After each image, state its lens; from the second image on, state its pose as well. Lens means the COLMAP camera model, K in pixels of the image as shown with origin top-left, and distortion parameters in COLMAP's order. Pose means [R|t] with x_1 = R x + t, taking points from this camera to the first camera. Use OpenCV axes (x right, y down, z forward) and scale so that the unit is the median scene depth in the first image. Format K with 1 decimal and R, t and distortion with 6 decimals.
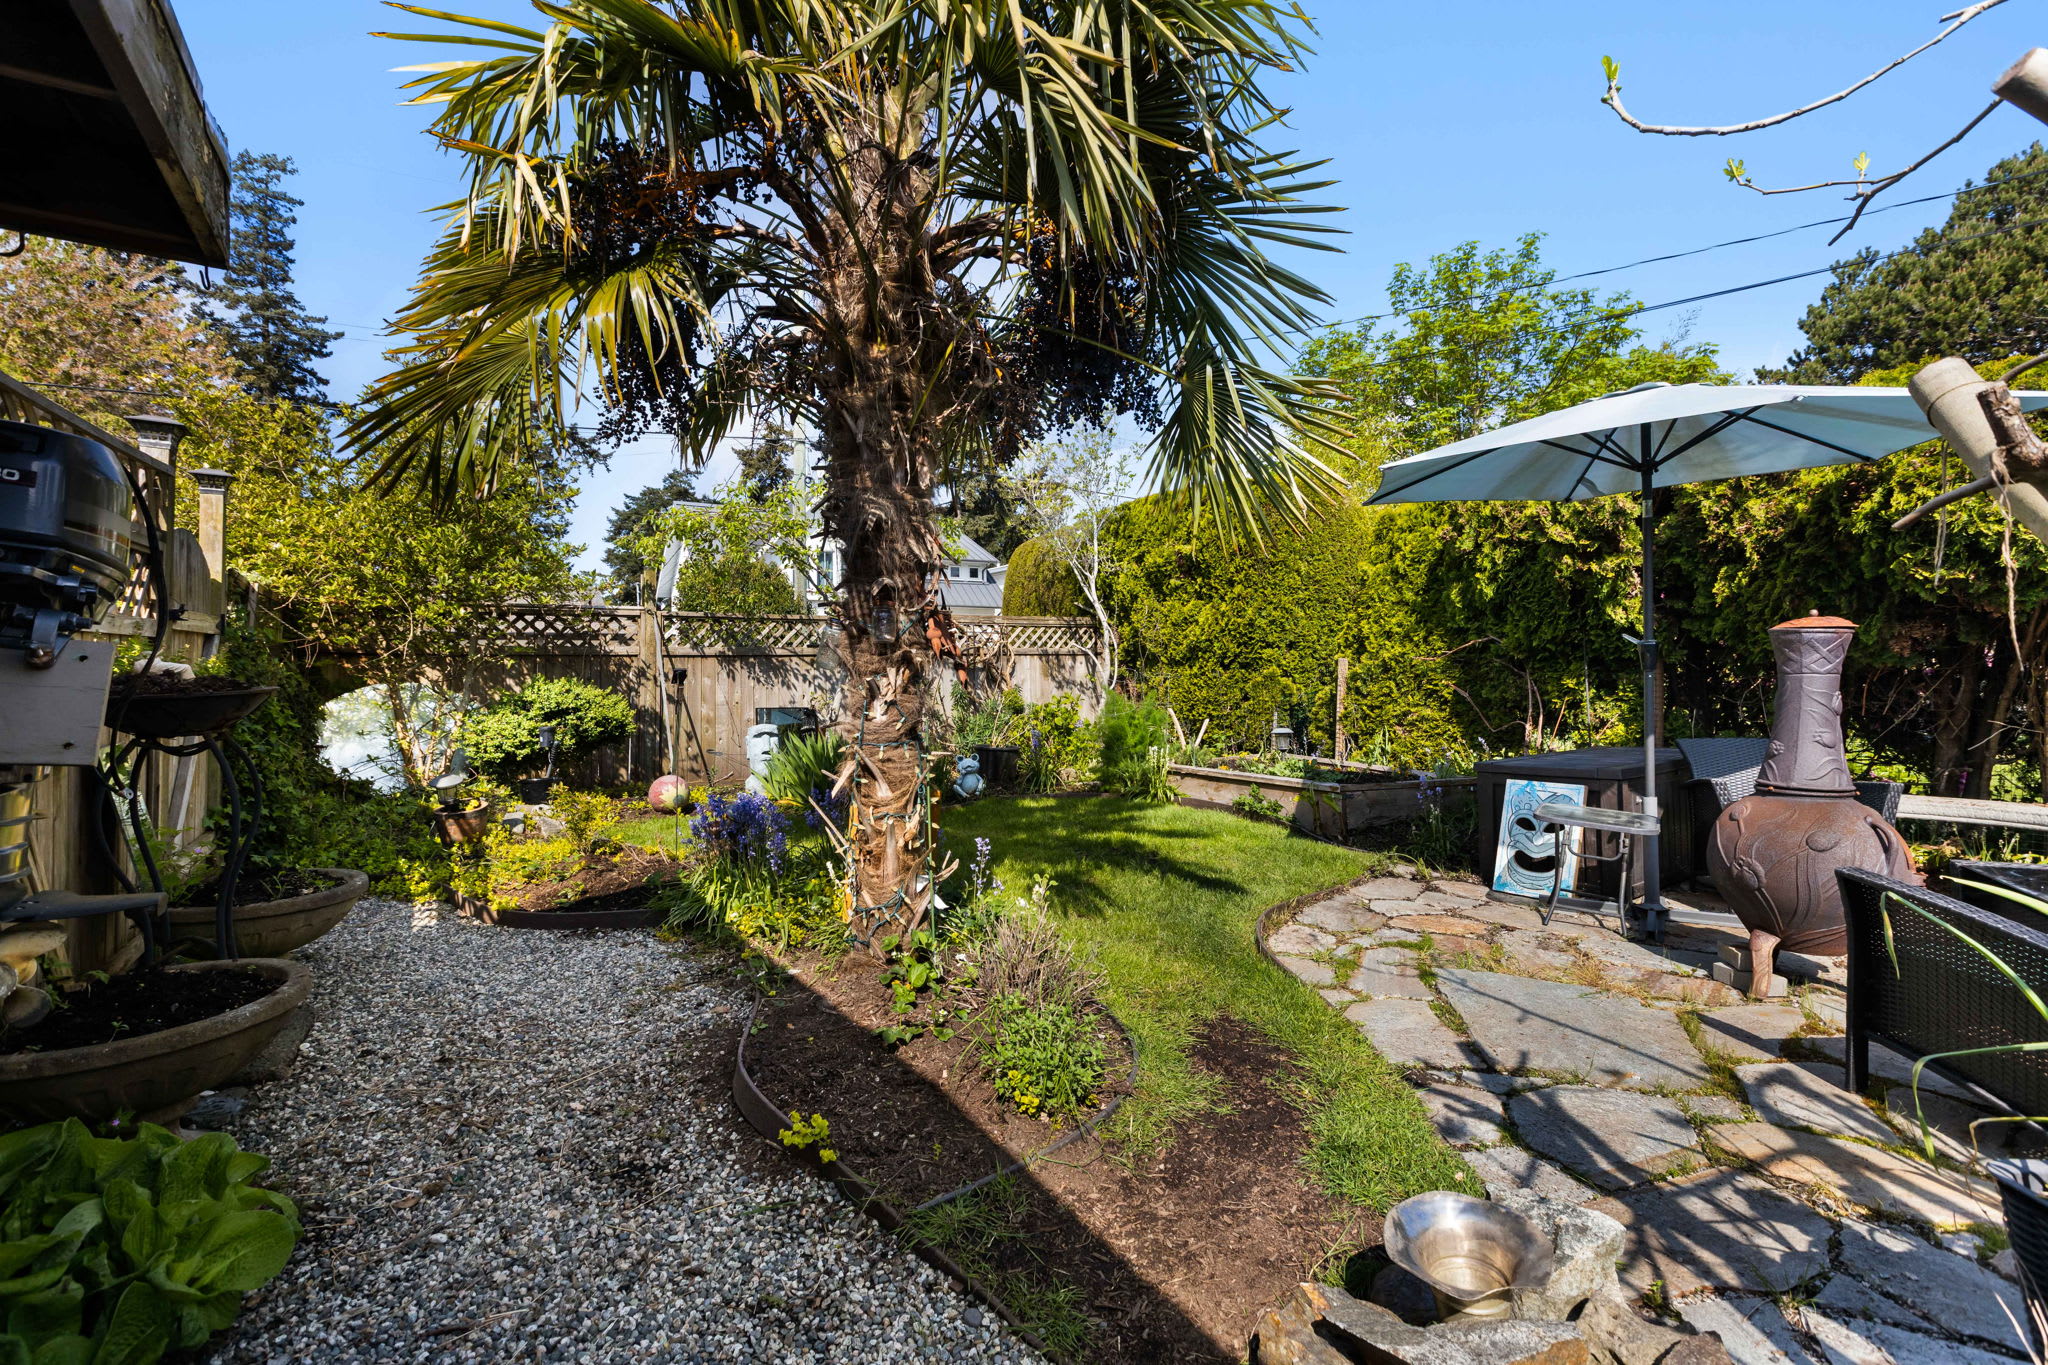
lens RADIAL K [[914.7, 0, 1024.0], [0, 914.7, 682.5], [0, 0, 1]] dist [-0.000392, -0.000185]
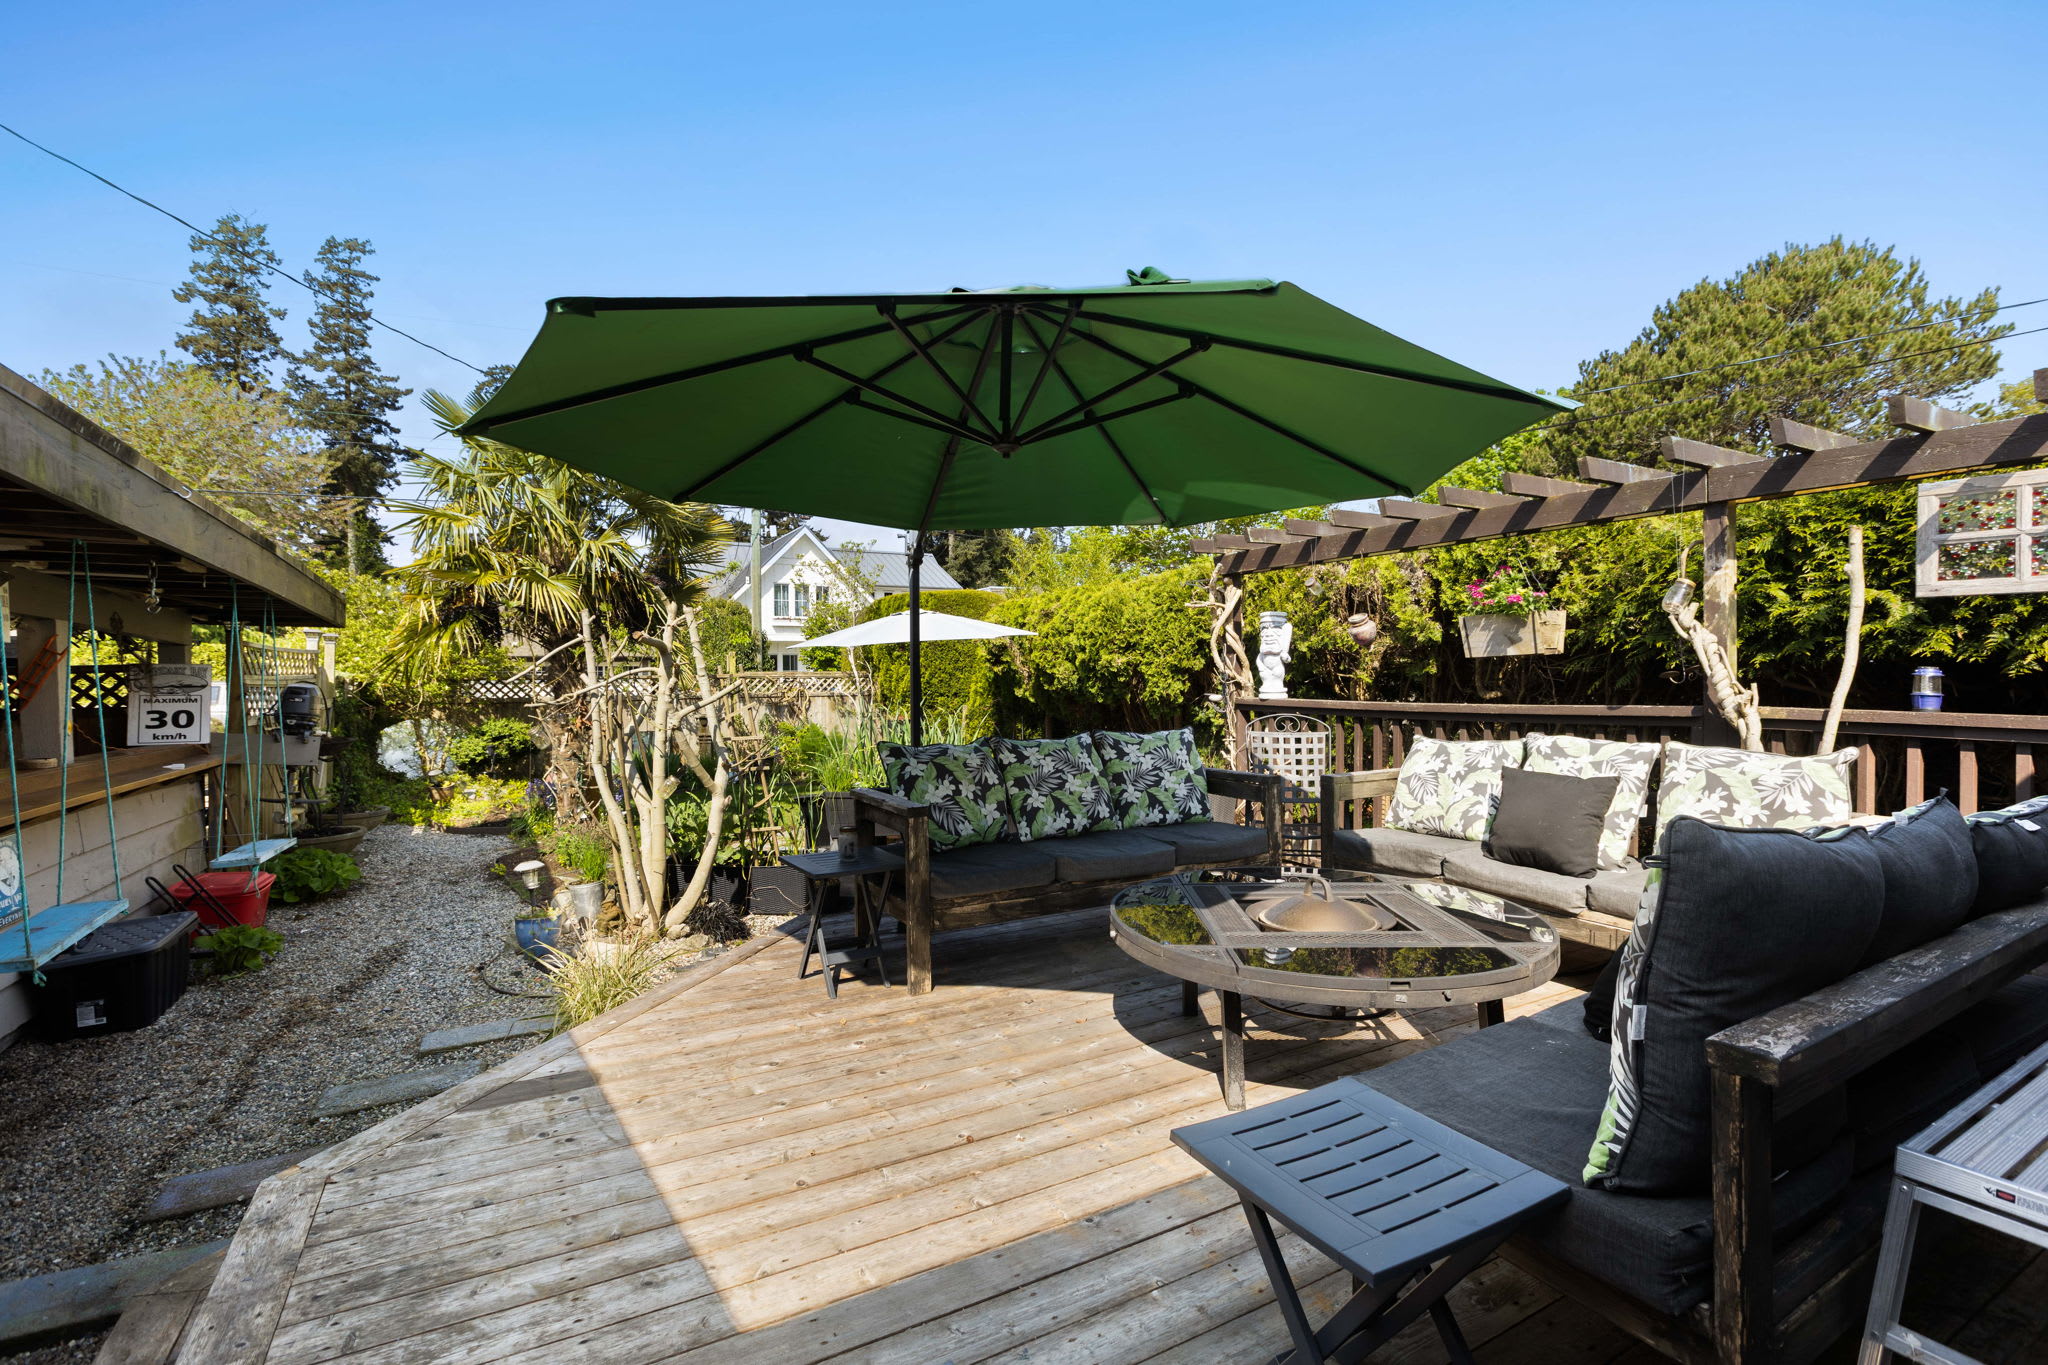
lens RADIAL K [[908.5, 0, 1024.0], [0, 908.5, 682.5], [0, 0, 1]] dist [0.001849, 0.000382]
pose [[0.998686, 0.003727, -0.051106, 0.643209], [-0.003839, 0.999990, -0.002089, -0.077624], [0.051098, 0.002282, 0.998691, -0.791639]]
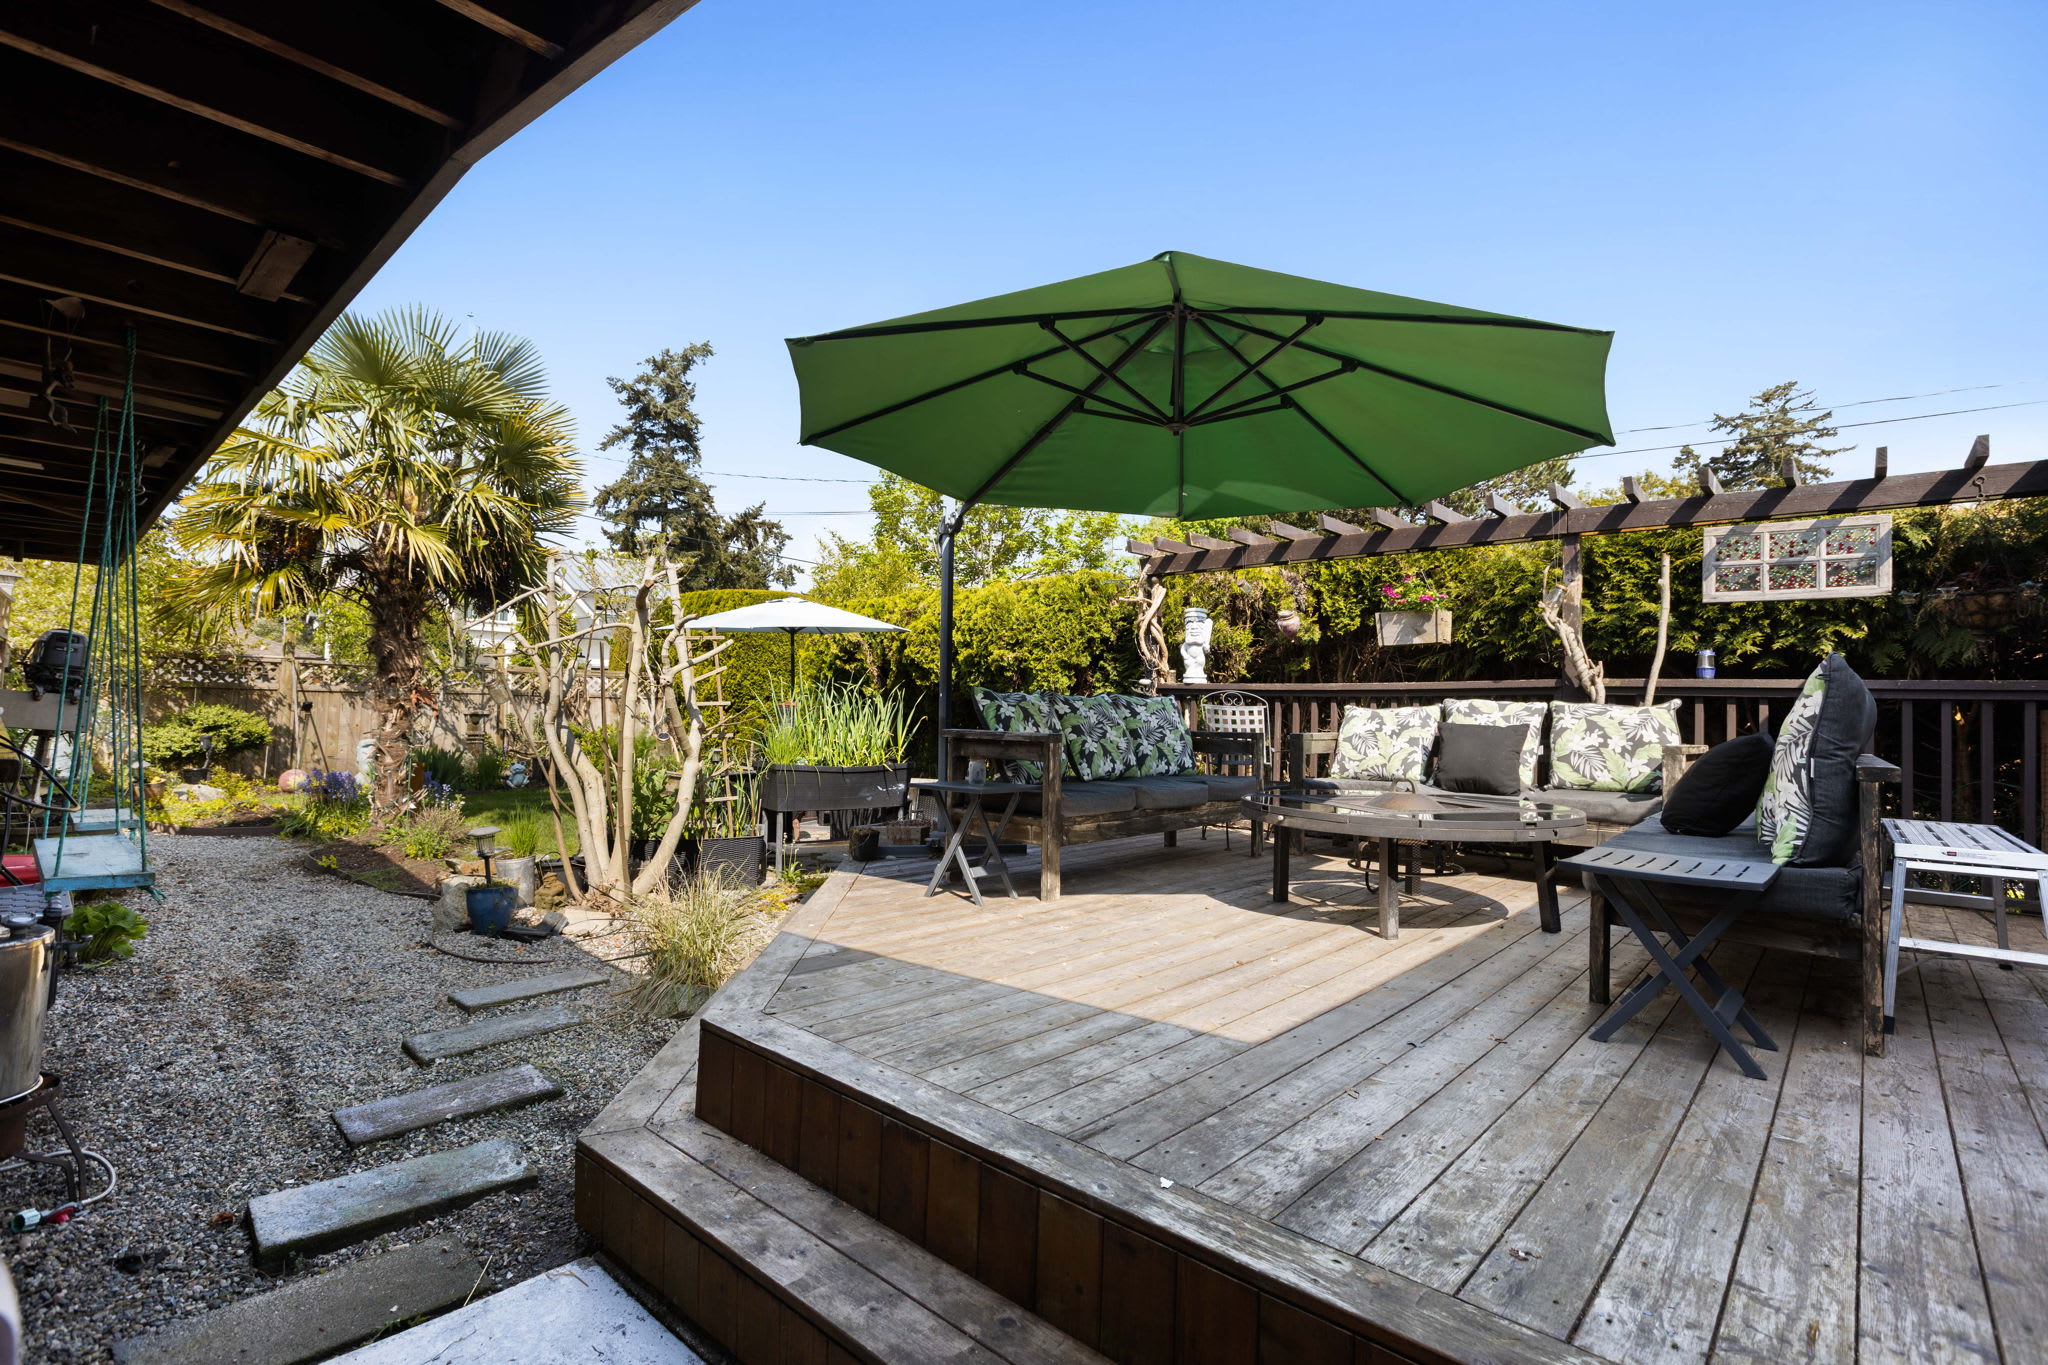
lens RADIAL K [[936.9, 0, 1024.0], [0, 936.9, 682.5], [0, 0, 1]] dist [-0.003476, -0.000375]
pose [[0.962636, 0.040371, 0.267771, 0.367913], [-0.029359, 0.998555, -0.045001, -0.011407], [-0.269201, 0.035458, 0.962431, -0.856708]]
